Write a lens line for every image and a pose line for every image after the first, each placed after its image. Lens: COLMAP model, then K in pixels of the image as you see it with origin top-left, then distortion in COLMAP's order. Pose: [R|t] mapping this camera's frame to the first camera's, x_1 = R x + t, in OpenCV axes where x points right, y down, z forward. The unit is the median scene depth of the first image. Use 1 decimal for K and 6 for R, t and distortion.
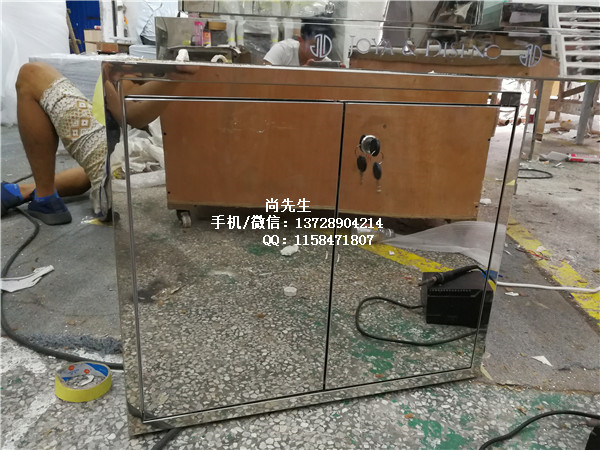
lens RADIAL K [[488.8, 0, 299.6], [0, 488.8, 224.5], [0, 0, 1]] dist [0.012062, -0.021689]
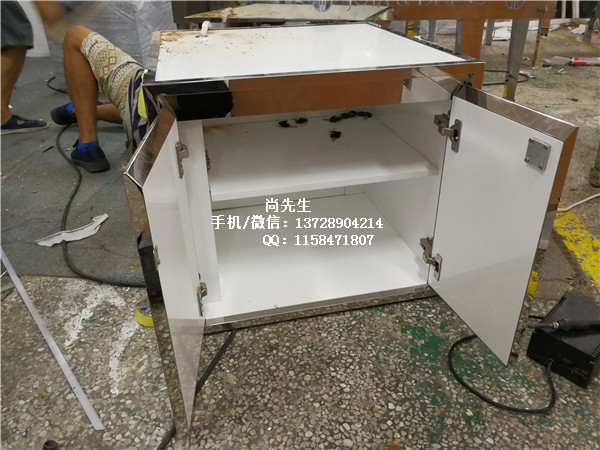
lens RADIAL K [[488.8, 0, 299.9], [0, 488.8, 224.3], [0, 0, 1]] dist [0.012062, -0.021689]
pose [[0.997976, -0.055112, -0.031715, 0.002988], [0.060399, 0.977548, 0.201871, -0.157312], [0.019878, -0.203378, 0.978899, -0.249368]]
